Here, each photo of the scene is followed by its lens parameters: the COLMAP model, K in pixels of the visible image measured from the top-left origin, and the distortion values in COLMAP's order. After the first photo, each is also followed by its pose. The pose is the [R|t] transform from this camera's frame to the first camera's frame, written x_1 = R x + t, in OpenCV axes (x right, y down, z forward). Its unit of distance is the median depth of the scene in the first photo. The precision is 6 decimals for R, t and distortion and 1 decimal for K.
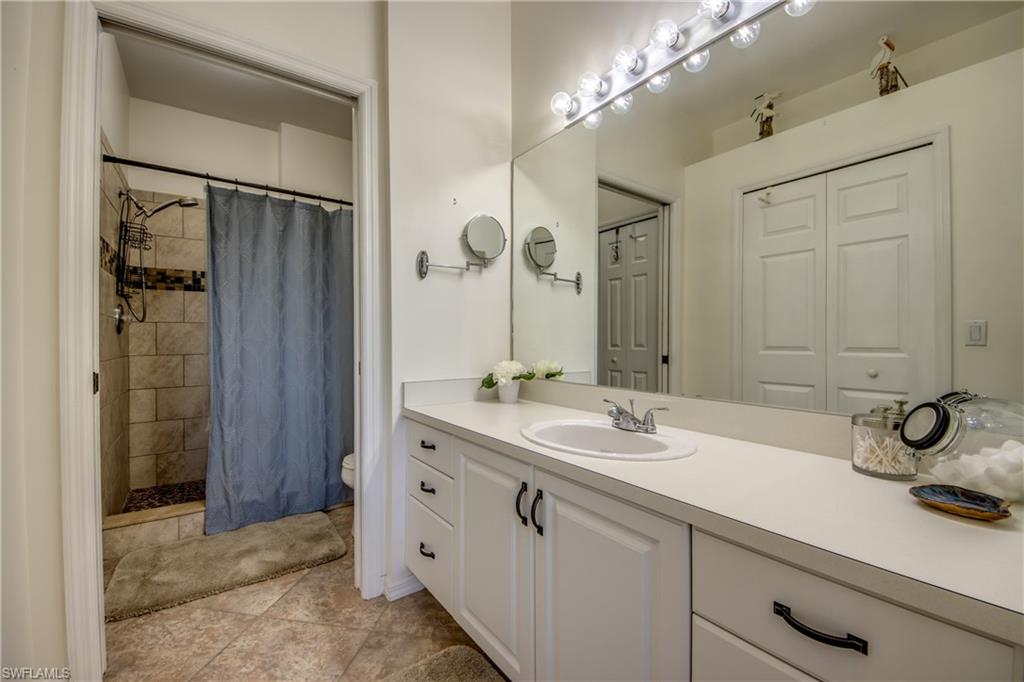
lens RADIAL K [[422.8, 0, 522.3], [0, 422.8, 337.8], [0, 0, 1]] dist [0.035807, -0.029795]
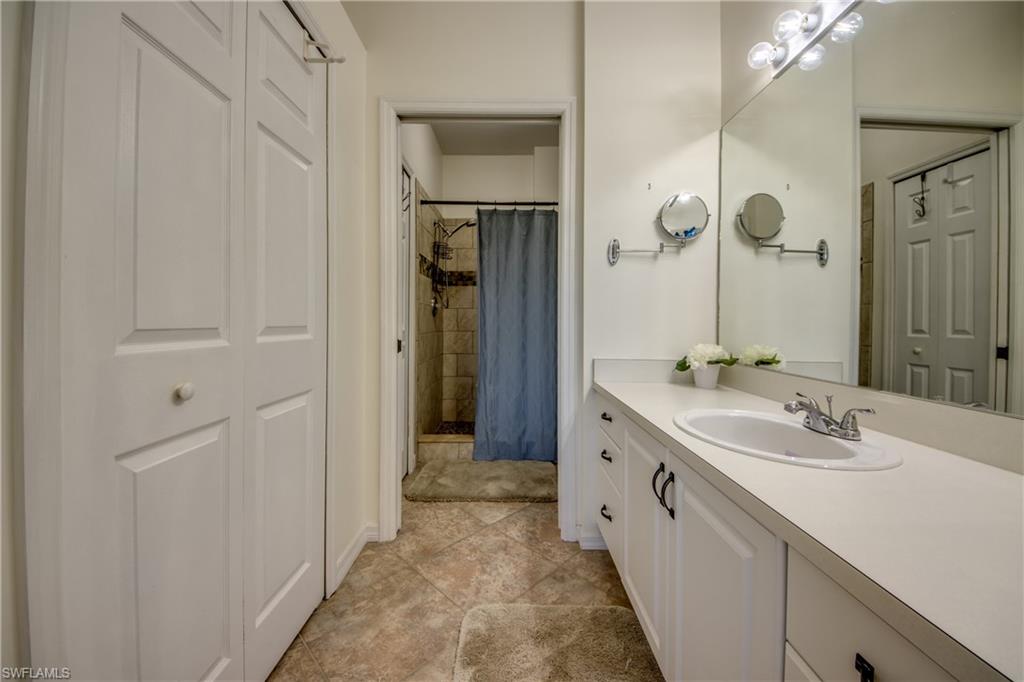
lens RADIAL K [[402.5, 0, 512.9], [0, 402.5, 322.9], [0, 0, 1]] dist [0.030840, -0.024379]
pose [[0.803360, 0.007823, -0.595442, 0.159688], [-0.004552, 0.999965, 0.006997, 0.003337], [0.595476, -0.002911, 0.803368, 0.015888]]
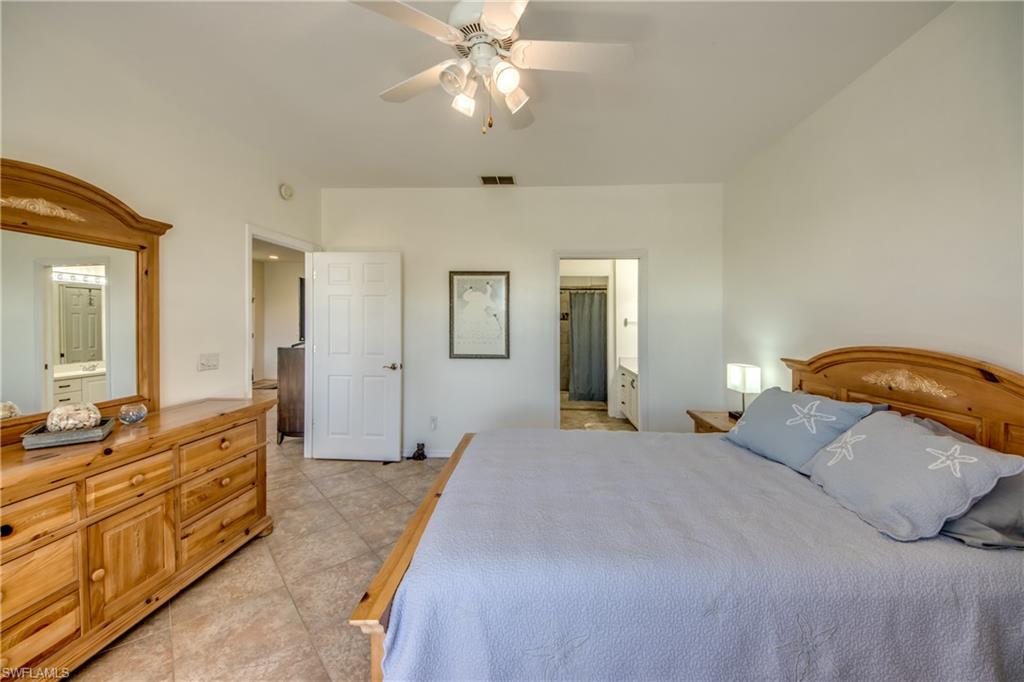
lens RADIAL K [[402.5, 0, 512.9], [0, 402.5, 322.9], [0, 0, 1]] dist [0.030840, -0.024379]
pose [[0.751784, 0.001856, -0.659407, 1.080358], [0.002864, 0.999977, 0.006081, -0.170527], [0.659404, -0.006460, 0.751761, -1.792786]]
